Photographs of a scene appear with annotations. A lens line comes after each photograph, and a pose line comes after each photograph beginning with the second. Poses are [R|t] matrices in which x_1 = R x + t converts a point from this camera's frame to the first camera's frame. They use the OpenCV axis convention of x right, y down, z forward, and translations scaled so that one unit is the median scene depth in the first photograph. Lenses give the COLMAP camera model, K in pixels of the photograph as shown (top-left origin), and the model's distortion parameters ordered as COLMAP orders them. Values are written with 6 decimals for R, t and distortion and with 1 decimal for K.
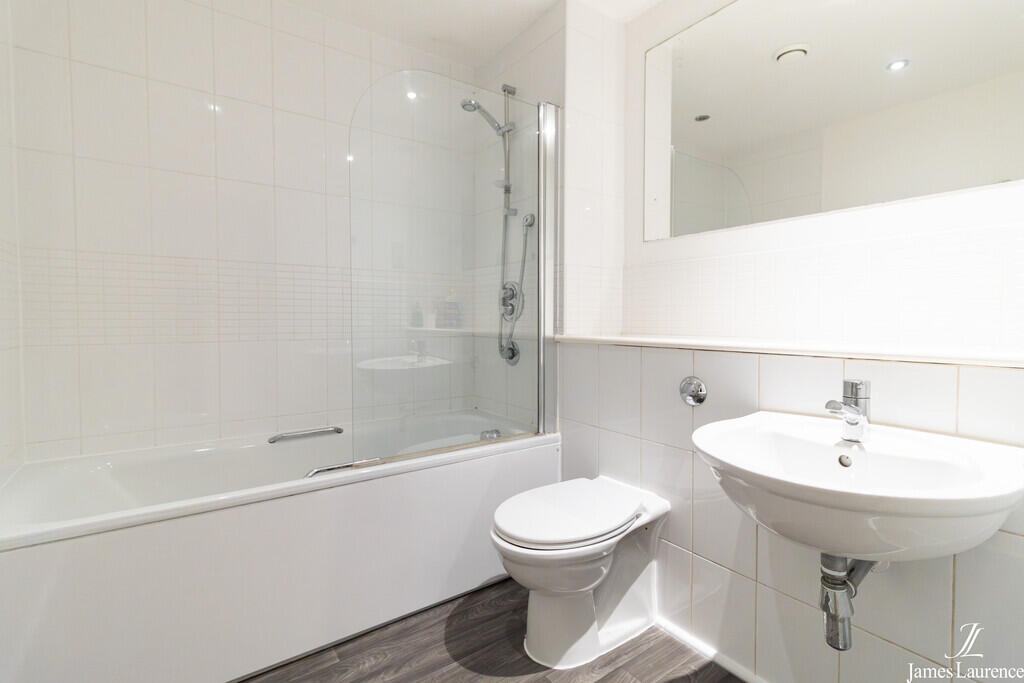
lens RADIAL K [[468.5, 0, 511.8], [0, 468.5, 334.1], [0, 0, 1]] dist [0.000097, 0.000099]
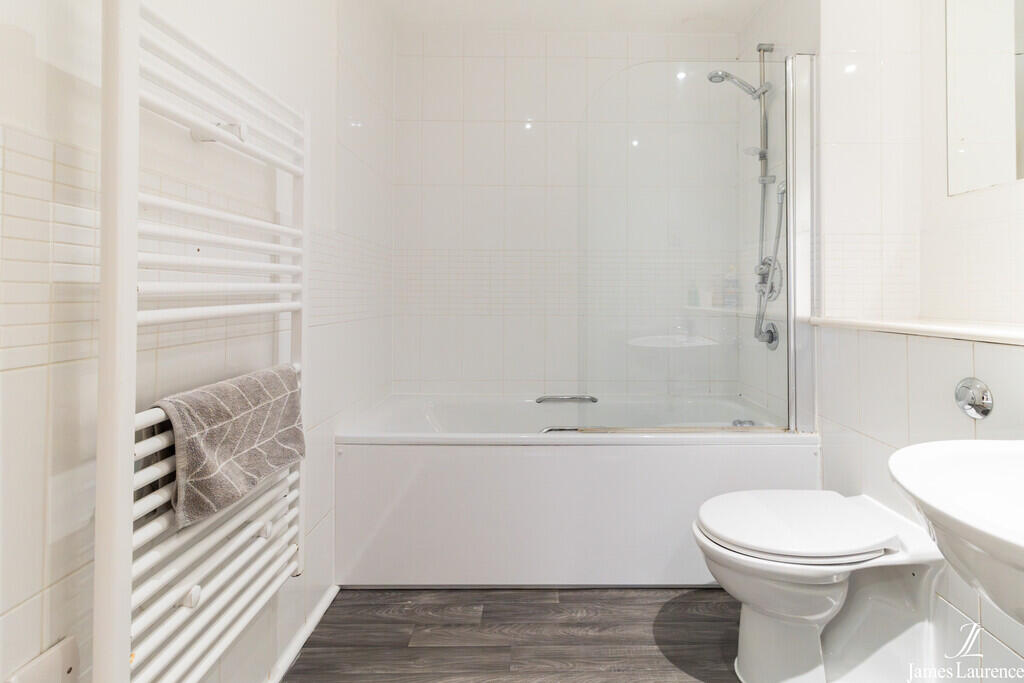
lens RADIAL K [[461.5, 0, 512.4], [0, 461.5, 291.2], [0, 0, 1]] dist [-0.000399, -0.000115]
pose [[0.822672, -0.006287, -0.568481, 0.124455], [-0.019310, 0.999053, -0.038993, -0.001548], [0.568188, 0.043056, 0.821772, -0.002582]]
